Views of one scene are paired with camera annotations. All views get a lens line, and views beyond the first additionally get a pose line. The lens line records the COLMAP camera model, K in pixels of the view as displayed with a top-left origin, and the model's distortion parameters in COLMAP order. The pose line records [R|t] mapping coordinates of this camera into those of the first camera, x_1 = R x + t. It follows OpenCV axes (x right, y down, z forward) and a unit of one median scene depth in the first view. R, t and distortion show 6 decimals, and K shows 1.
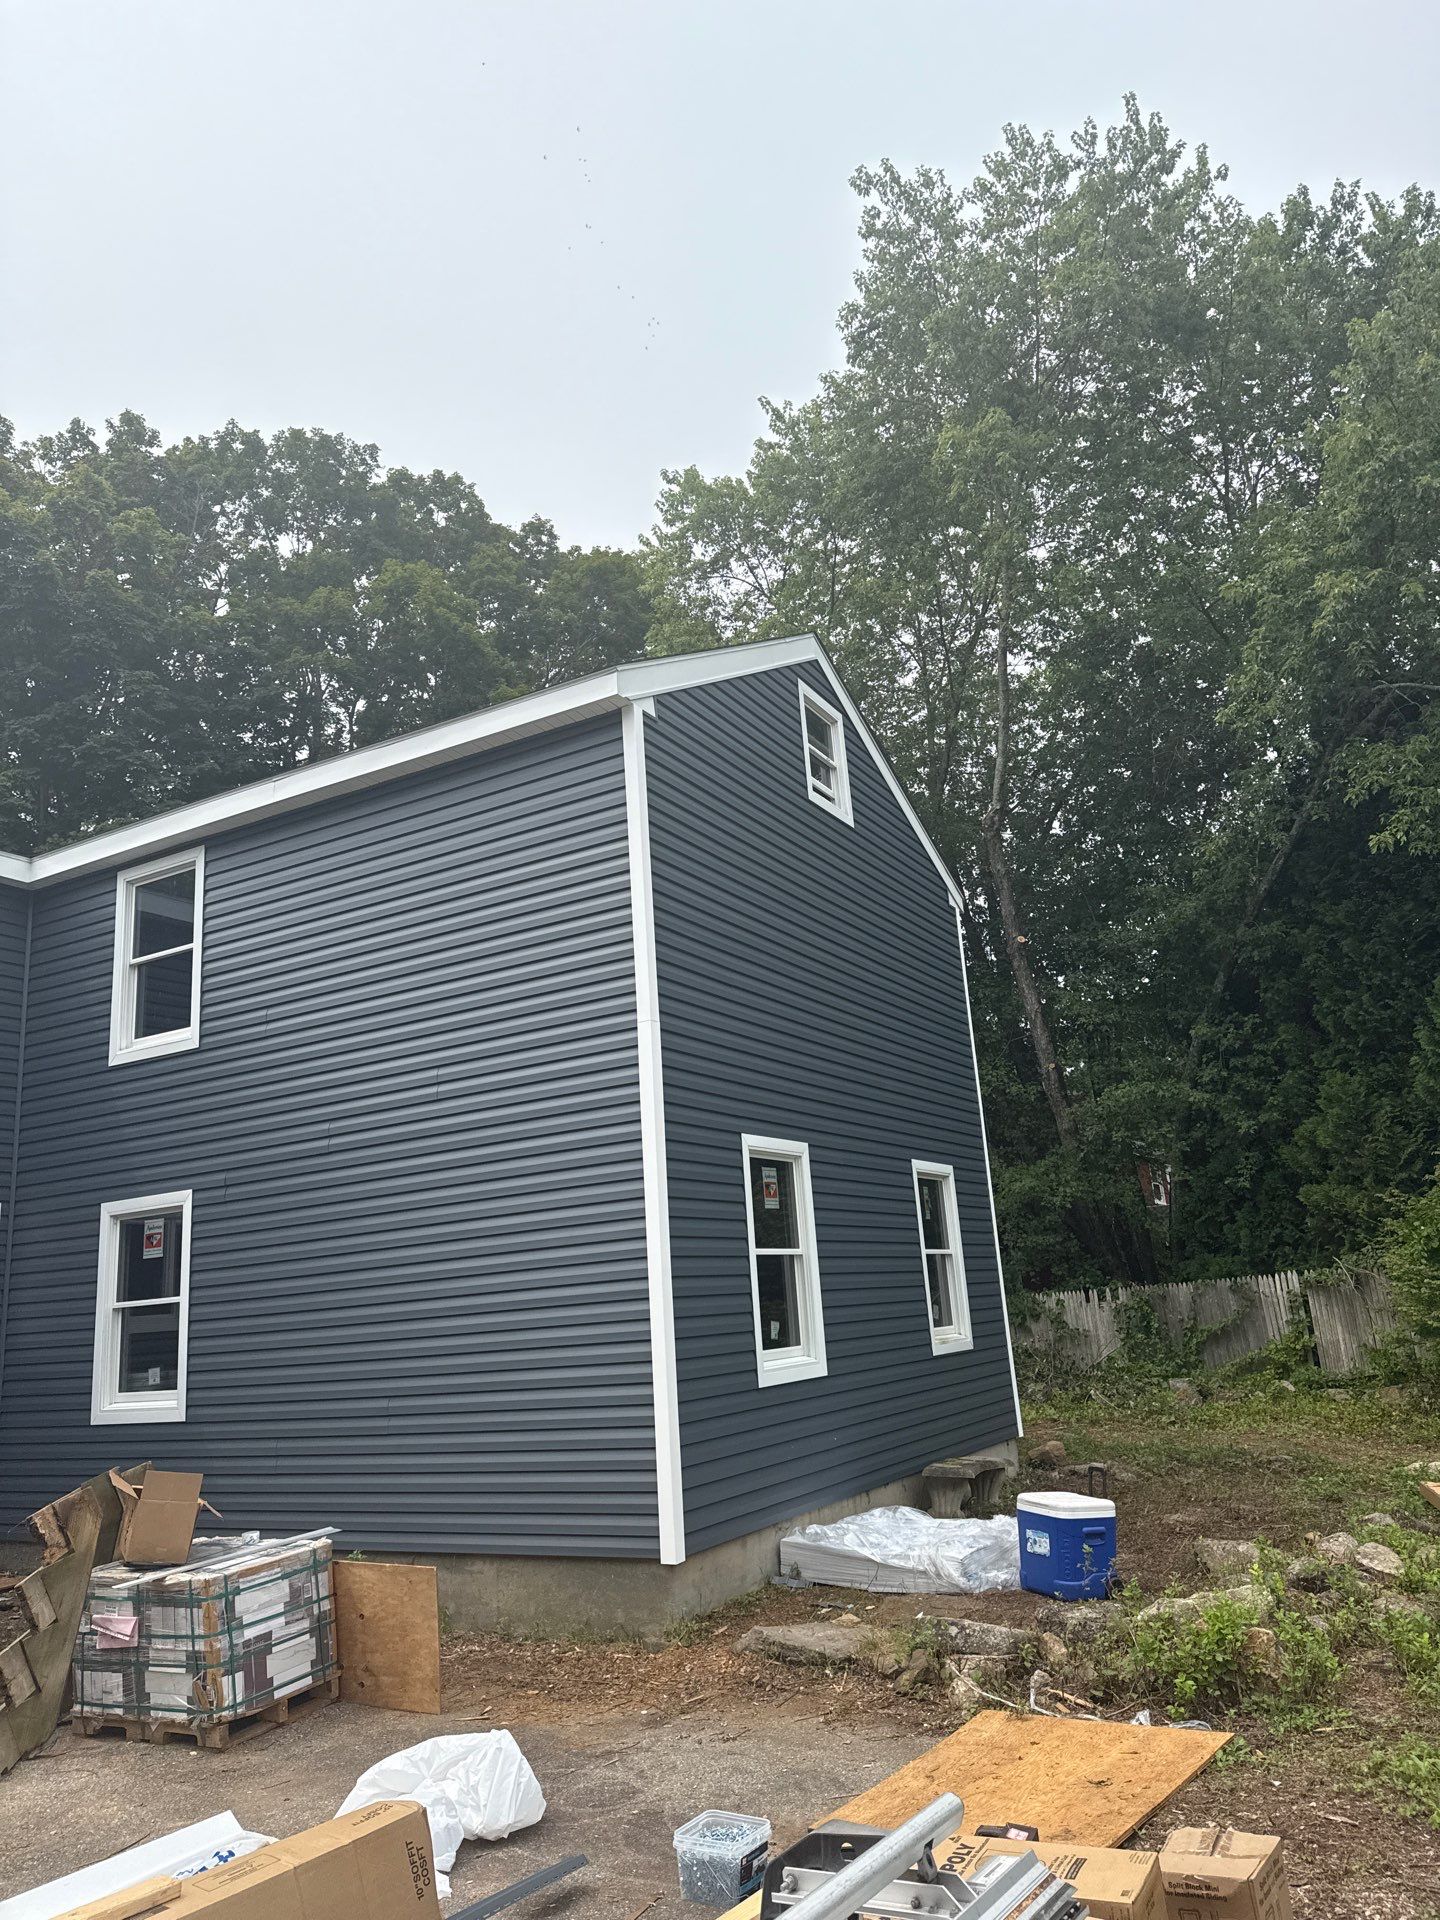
lens RADIAL K [[1335.6, 0, 700.4], [0, 1335.6, 927.8], [0, 0, 1]] dist [0.043344, -0.051719]
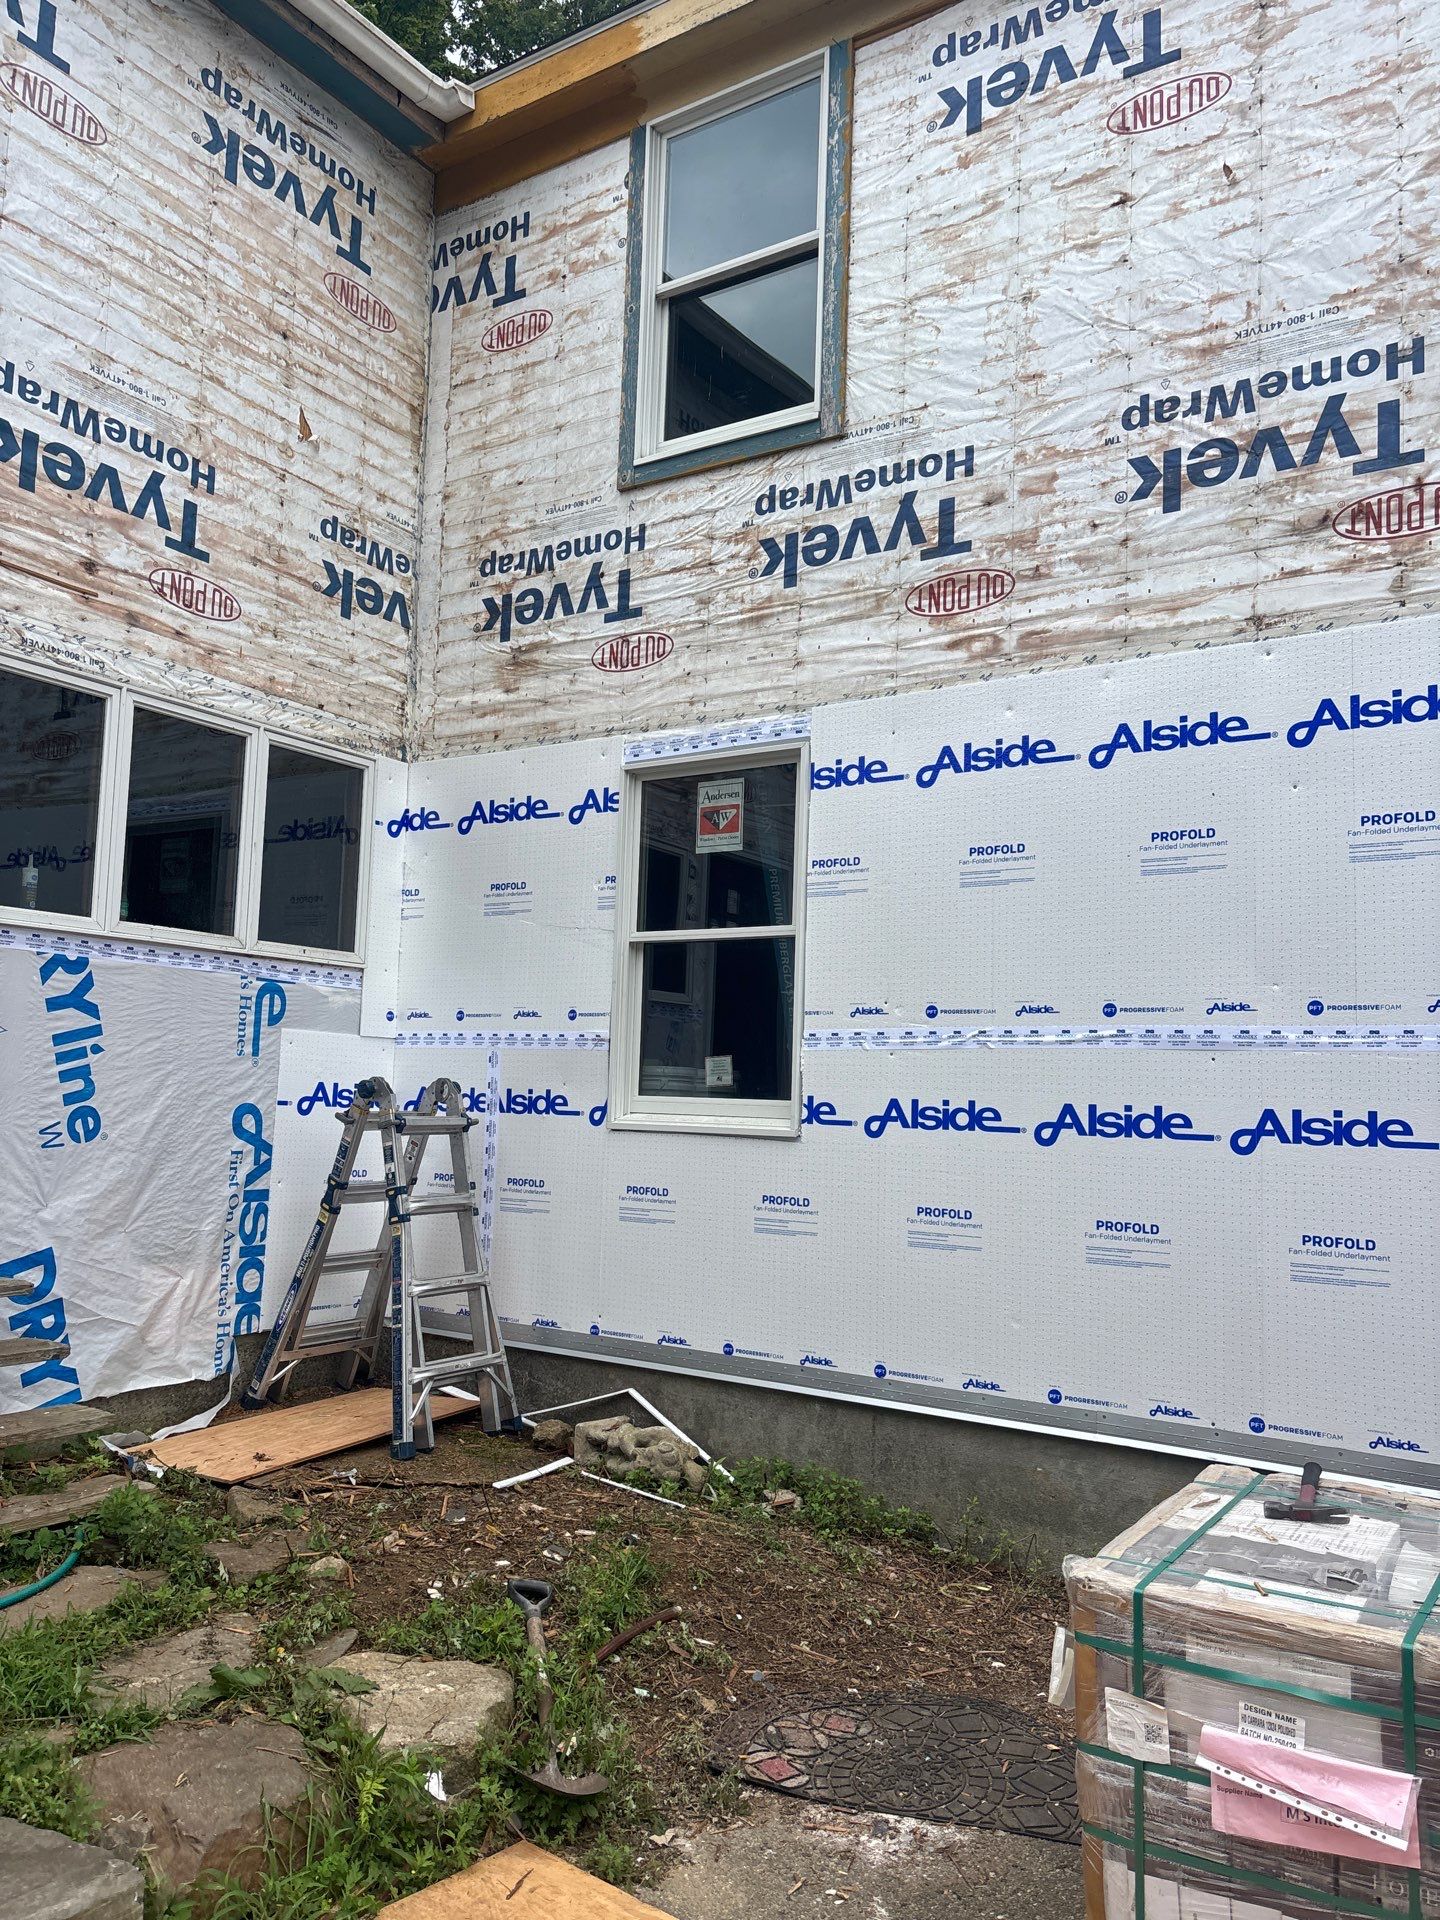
lens RADIAL K [[1440.7, 0, 716.8], [0, 1440.7, 970.6], [0, 0, 1]] dist [0.048246, -0.045644]
pose [[0.991863, 0.095391, -0.084311, -0.347923], [-0.077724, 0.978230, 0.192418, 0.178999], [0.100831, -0.184299, 0.977685, 0.438710]]
